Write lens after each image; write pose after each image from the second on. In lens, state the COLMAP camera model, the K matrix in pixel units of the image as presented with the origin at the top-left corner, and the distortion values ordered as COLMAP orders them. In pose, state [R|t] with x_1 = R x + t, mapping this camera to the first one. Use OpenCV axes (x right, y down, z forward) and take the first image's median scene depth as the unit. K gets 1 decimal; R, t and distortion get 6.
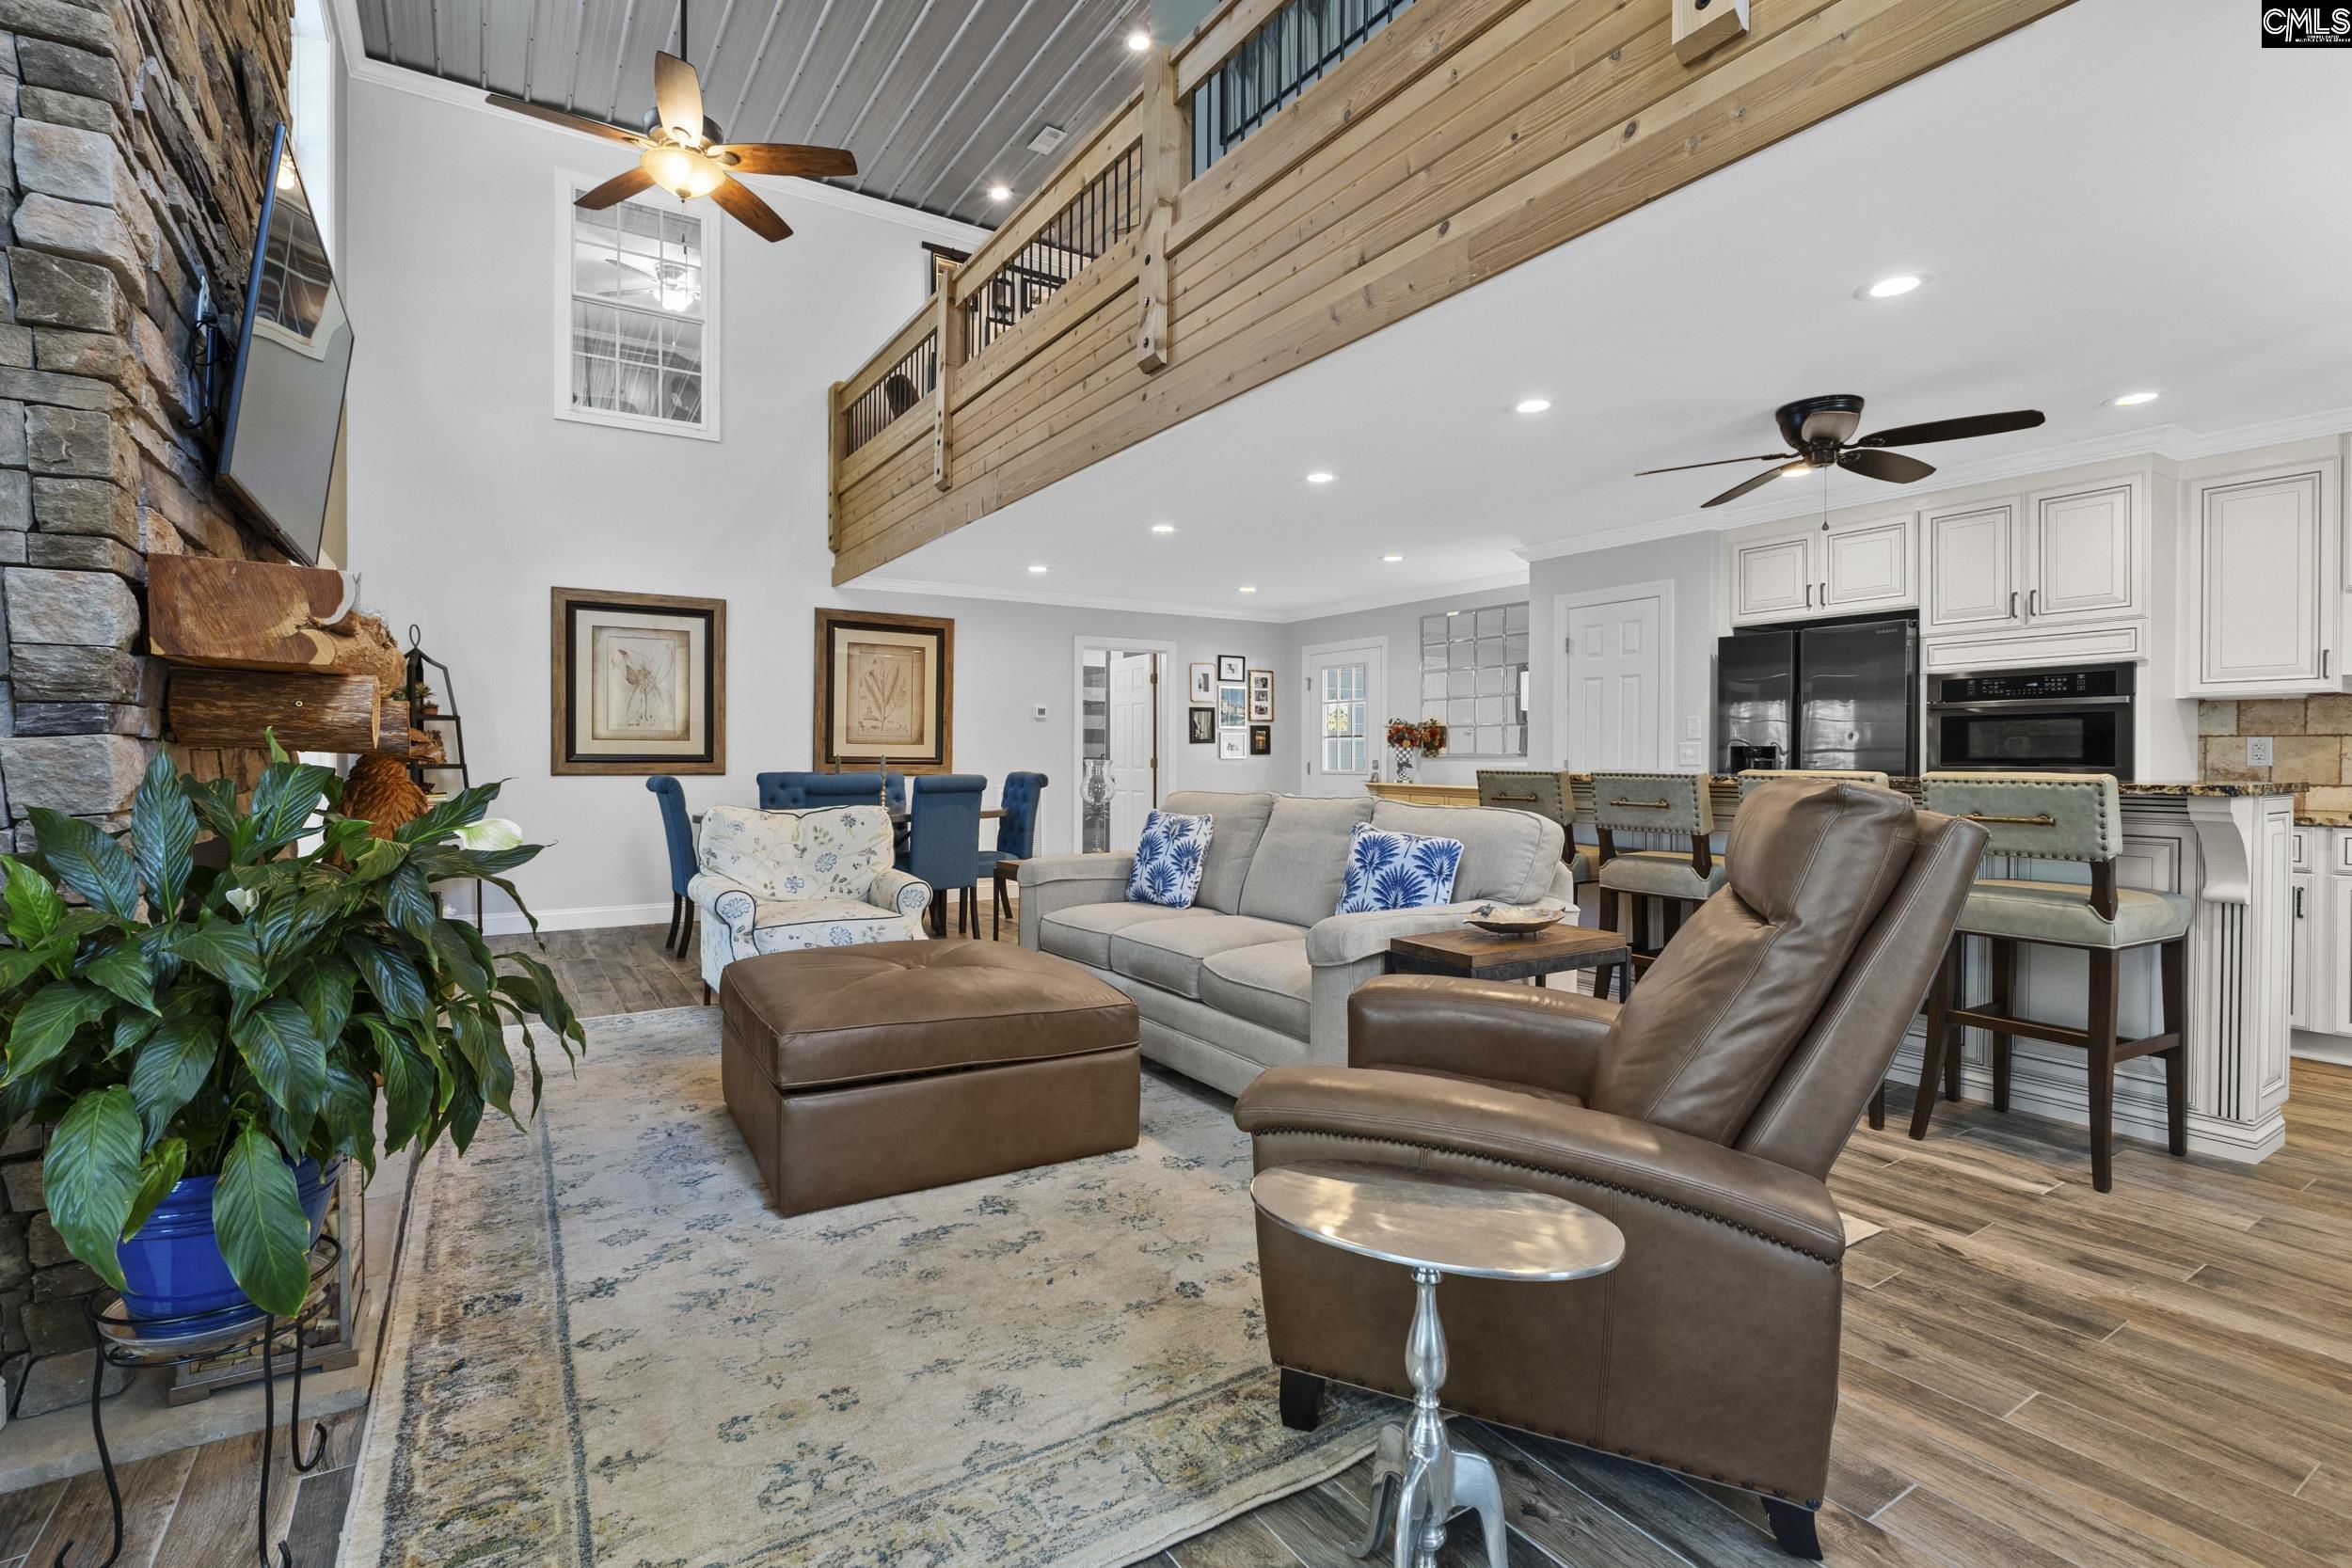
lens RADIAL K [[1088.7, 0, 1170.8], [0, 1088.7, 767.1], [0, 0, 1]] dist [-0.008446, 0.000853]
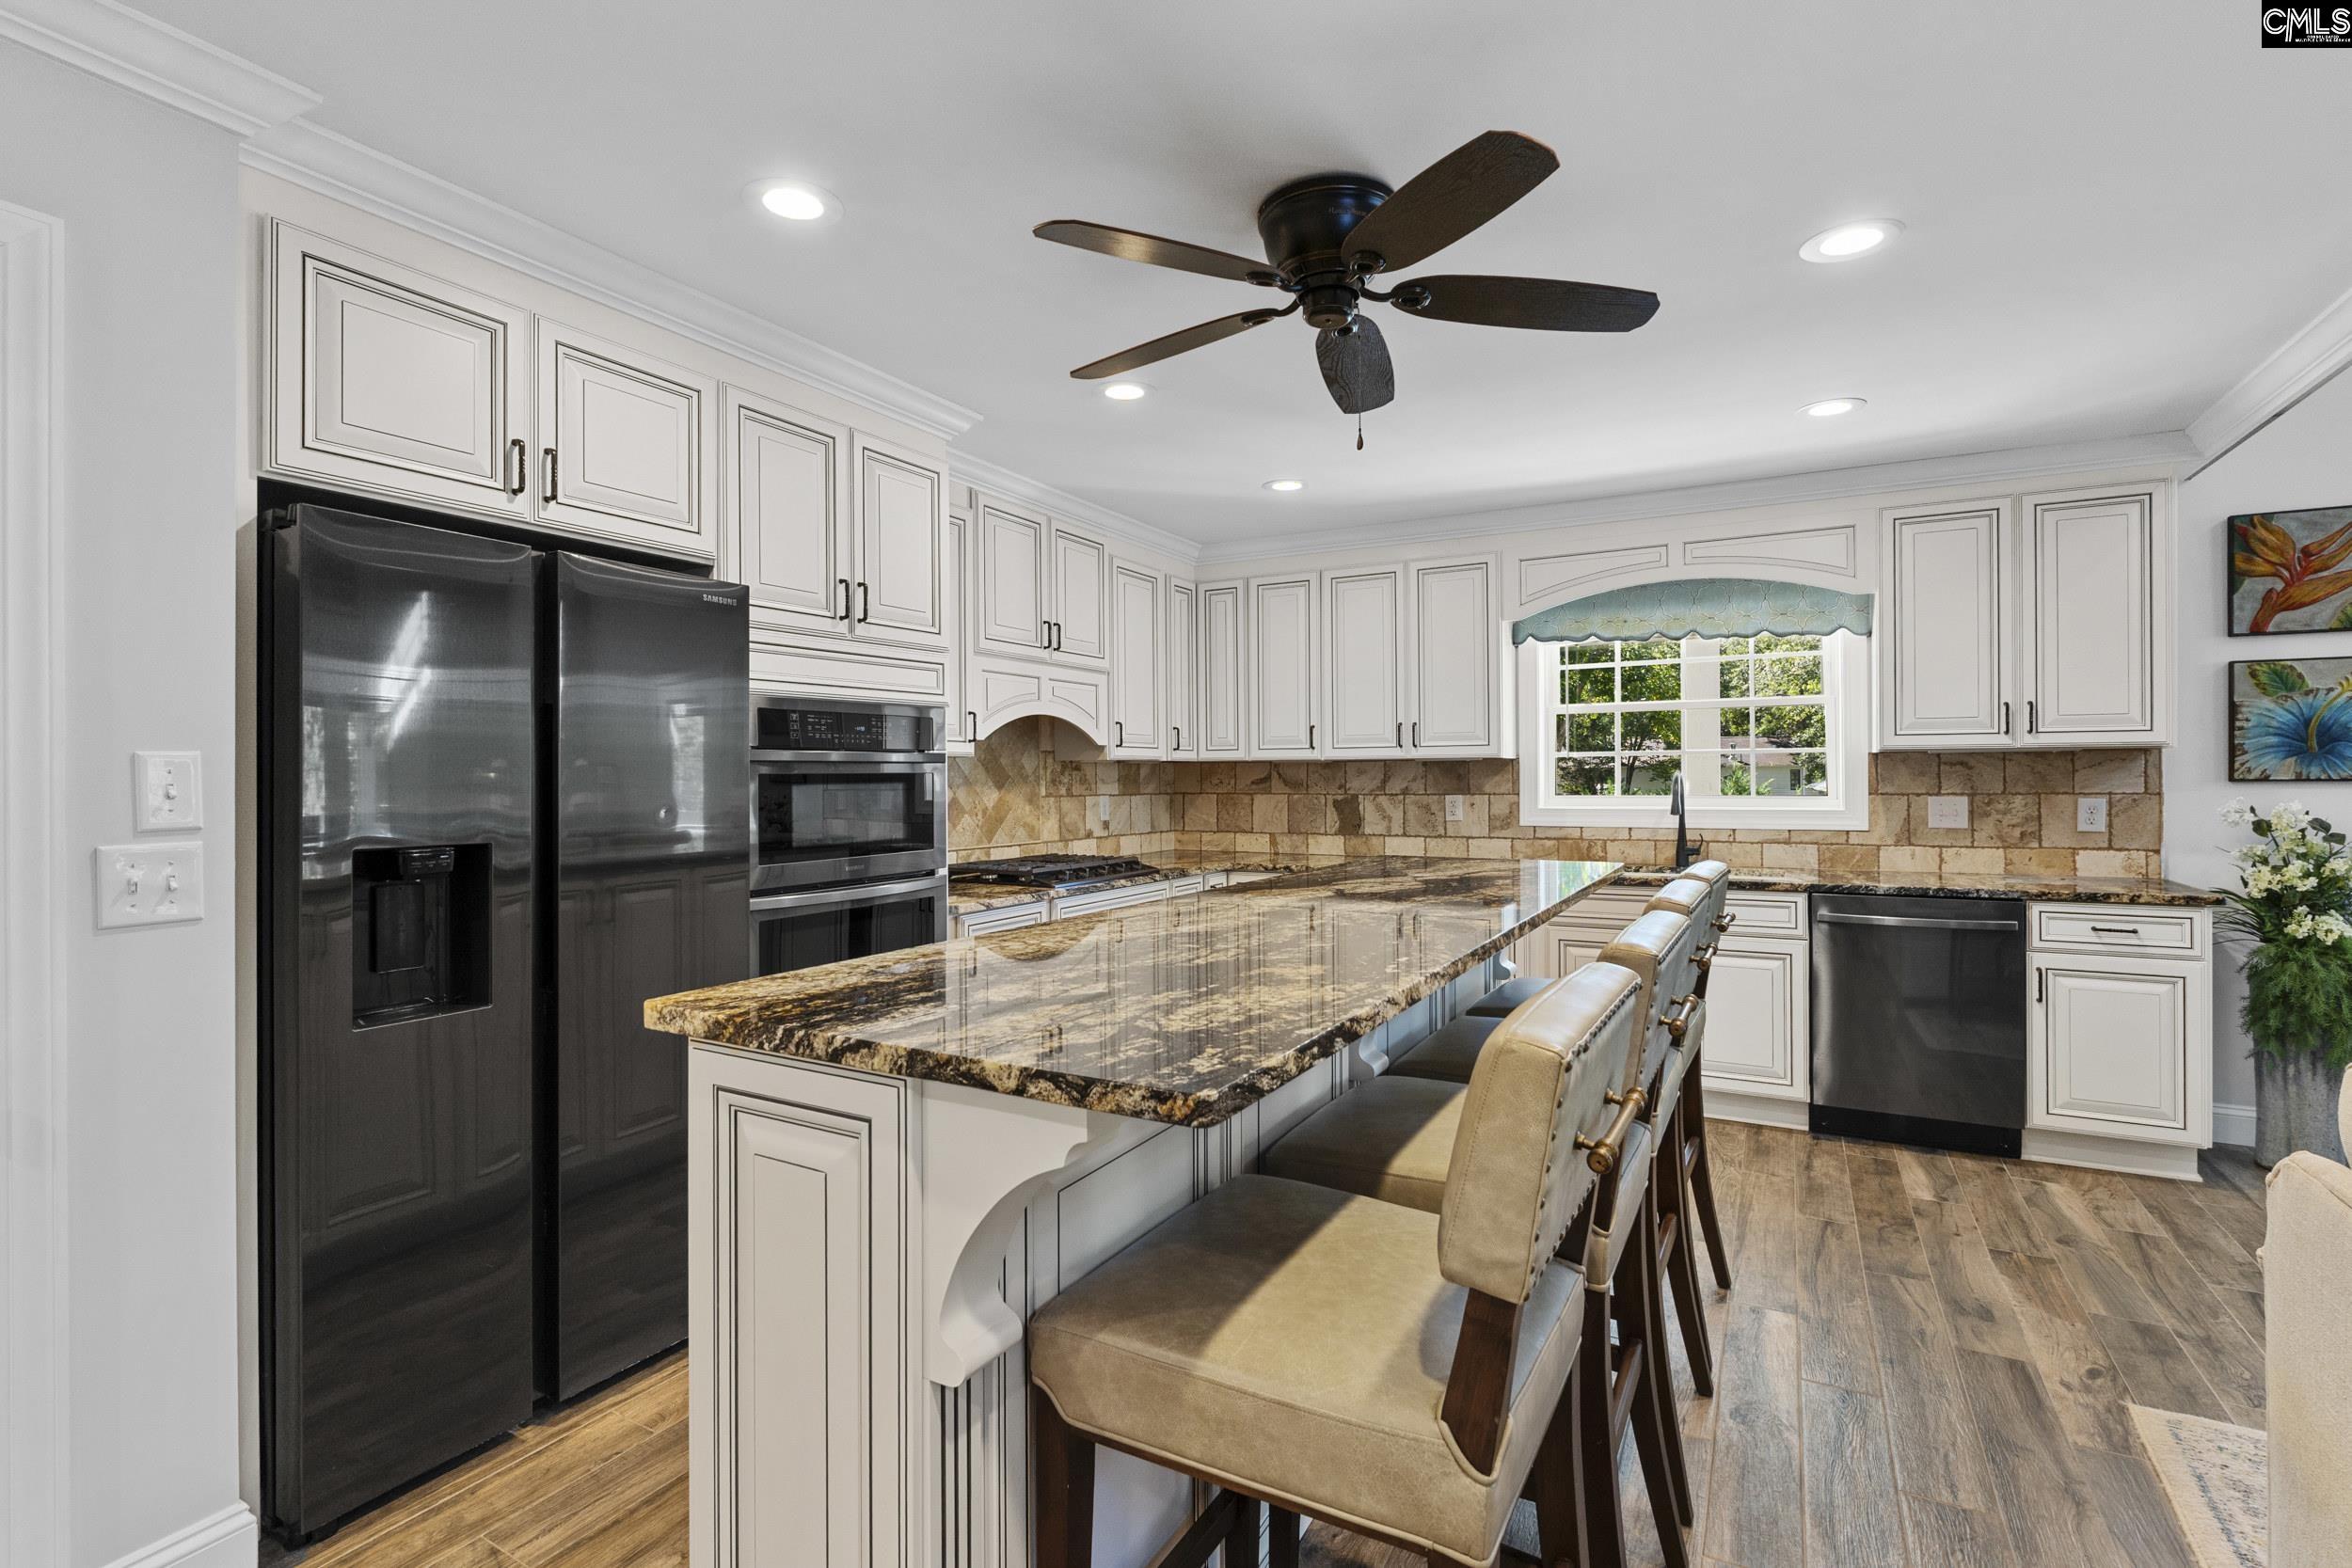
lens RADIAL K [[1088.7, 0, 1154.0], [0, 1088.7, 775.2], [0, 0, 1]] dist [-0.008446, 0.000853]
pose [[-0.462518, 0.006699, 0.886585, 0.099041], [0.016024, 0.999871, 0.000804, -0.032004], [-0.886465, 0.014578, -0.462565, 0.803825]]
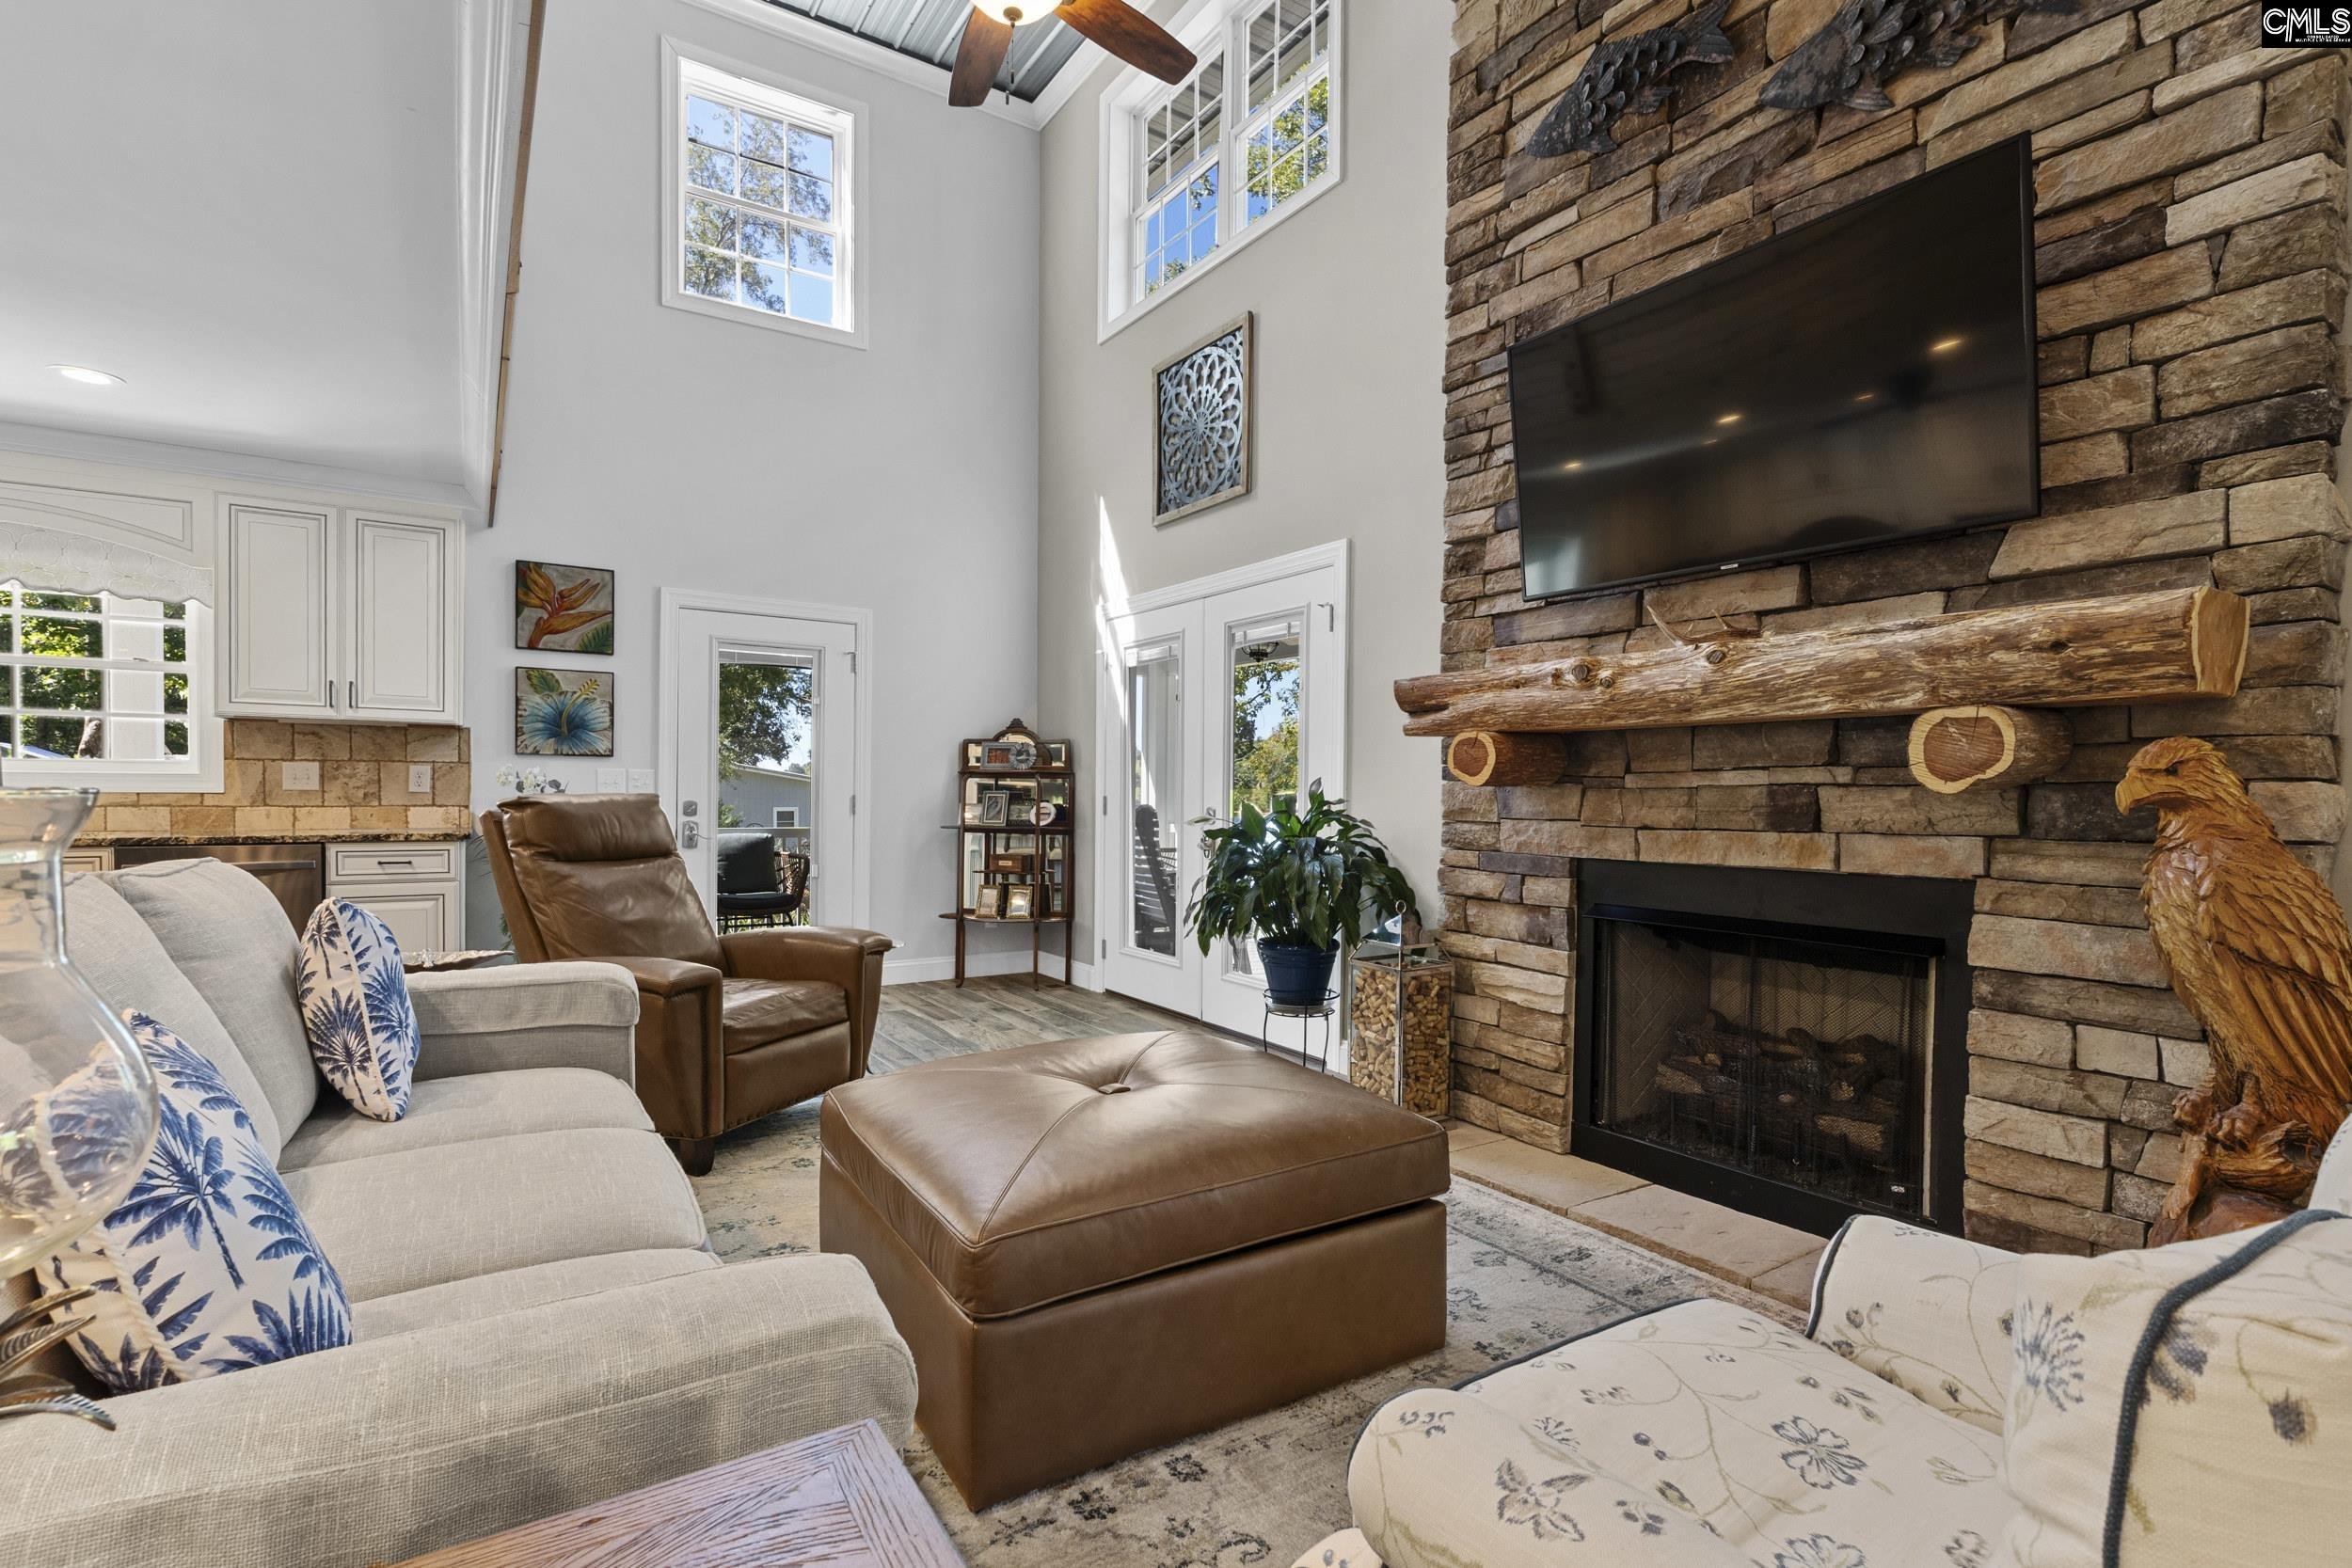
lens RADIAL K [[1088.7, 0, 1182.4], [0, 1088.7, 805.1], [0, 0, 1]] dist [-0.008446, 0.000853]
pose [[-0.999801, -0.007951, -0.018285, -0.099805], [-0.008348, 0.999729, 0.021726, -0.006810], [0.018108, 0.021874, -0.999597, 0.826084]]
